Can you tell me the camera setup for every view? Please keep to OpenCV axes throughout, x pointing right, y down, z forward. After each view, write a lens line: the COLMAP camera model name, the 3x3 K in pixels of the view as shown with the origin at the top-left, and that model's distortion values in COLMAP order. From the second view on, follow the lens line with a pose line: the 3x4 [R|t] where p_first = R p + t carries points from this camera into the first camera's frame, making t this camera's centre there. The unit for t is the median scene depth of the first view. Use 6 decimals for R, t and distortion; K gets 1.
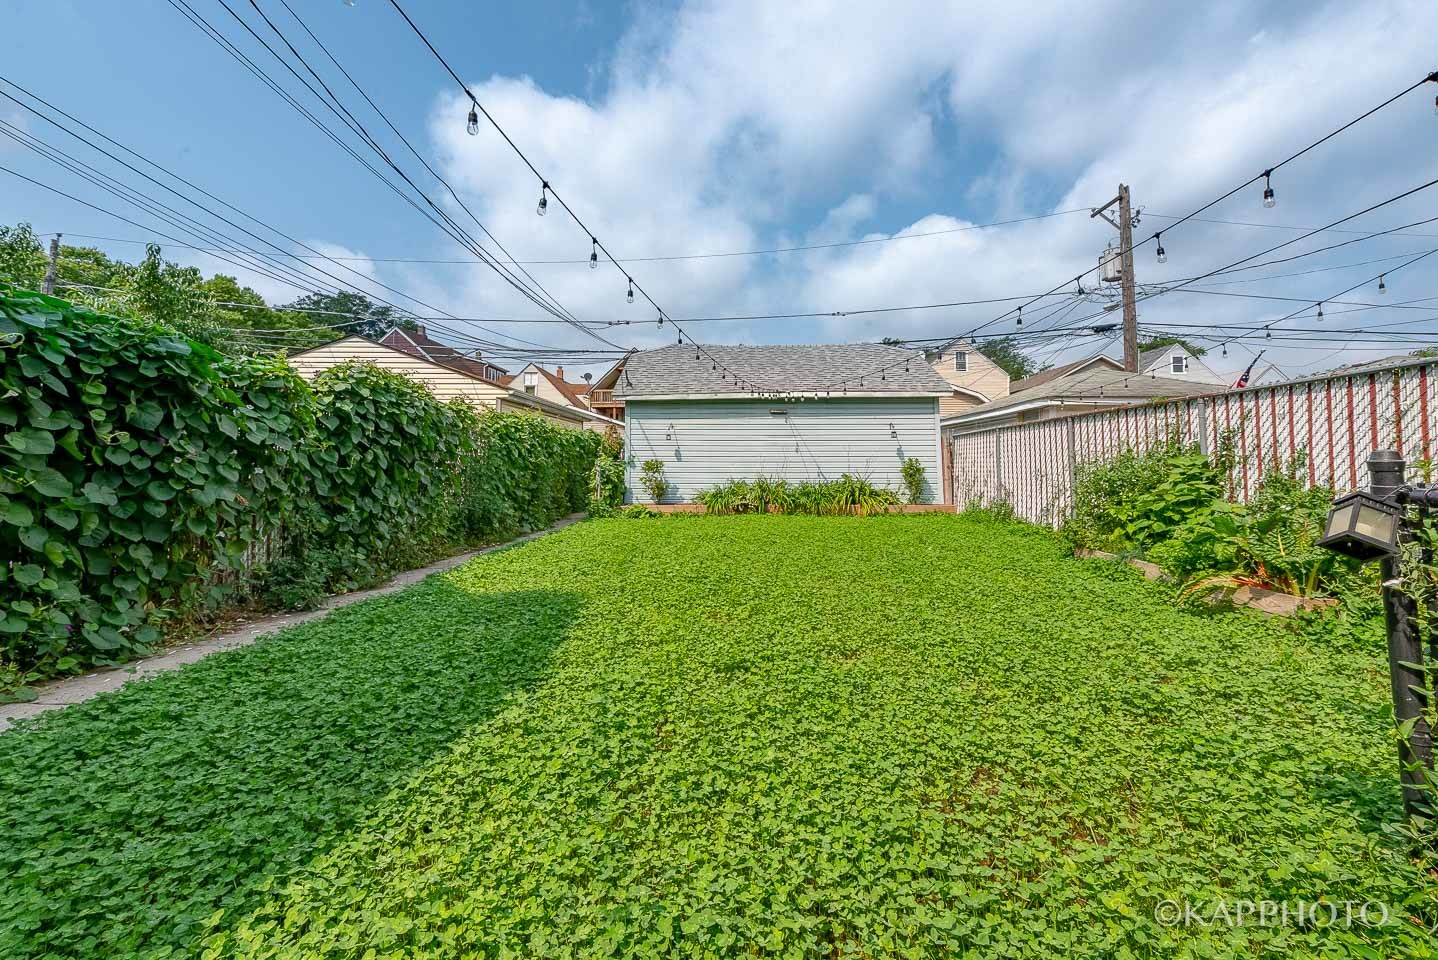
lens RADIAL K [[570.0, 0, 668.7], [0, 570.0, 439.7], [0, 0, 1]] dist [0.010130, -0.002865]
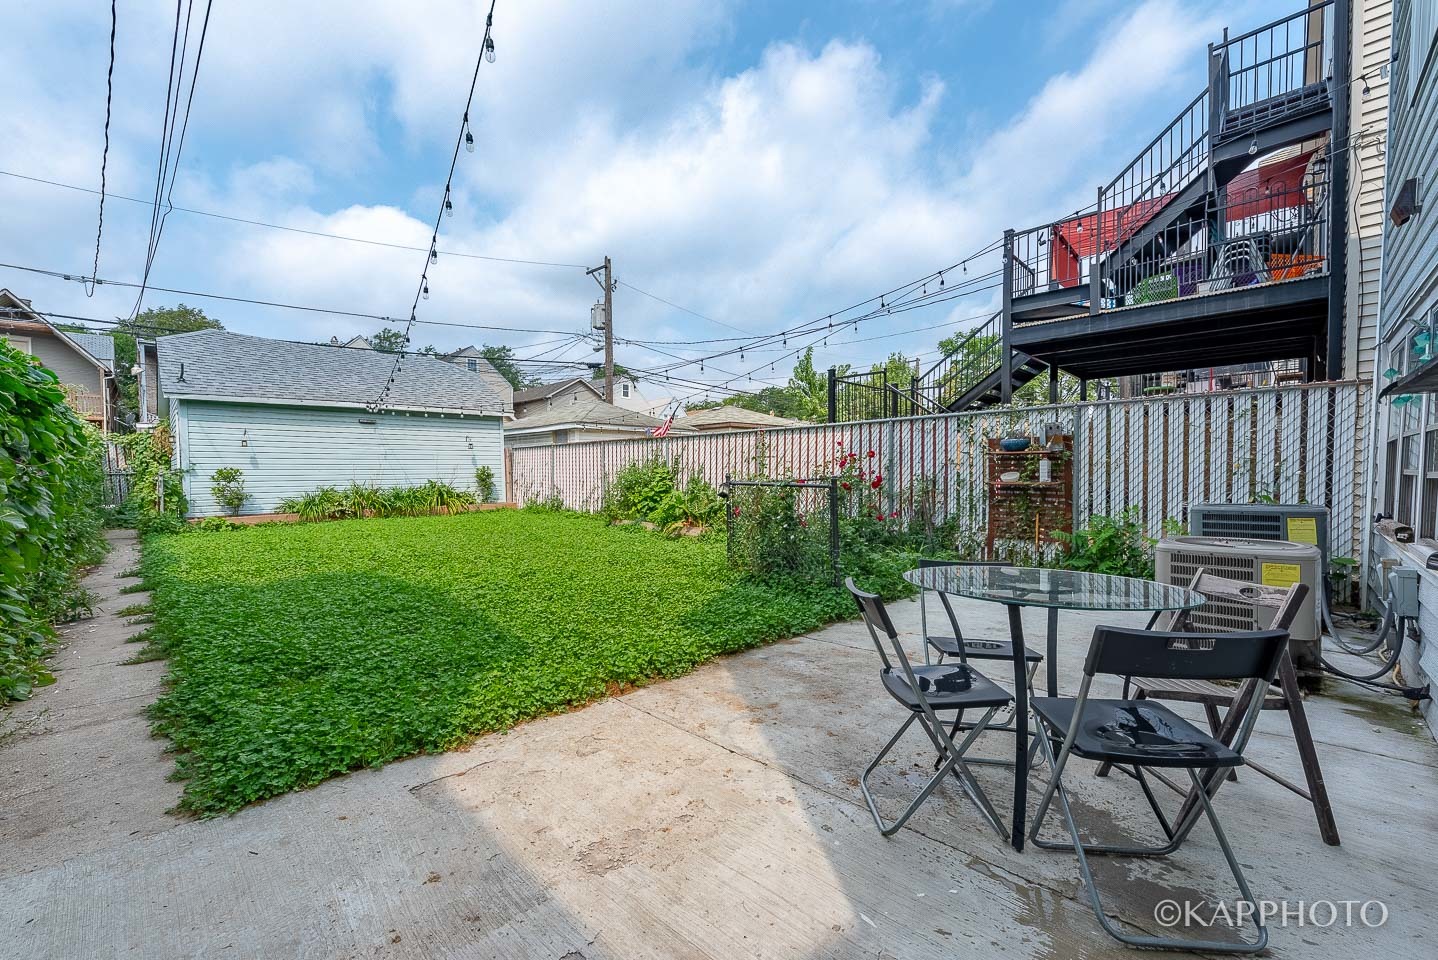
lens RADIAL K [[570.0, 0, 718.7], [0, 570.0, 484.3], [0, 0, 1]] dist [0.010130, -0.002865]
pose [[0.632960, -0.022989, 0.773843, -0.239352], [-0.032398, 0.997897, 0.056145, -0.015174], [-0.773507, -0.060608, 0.630884, -0.189081]]
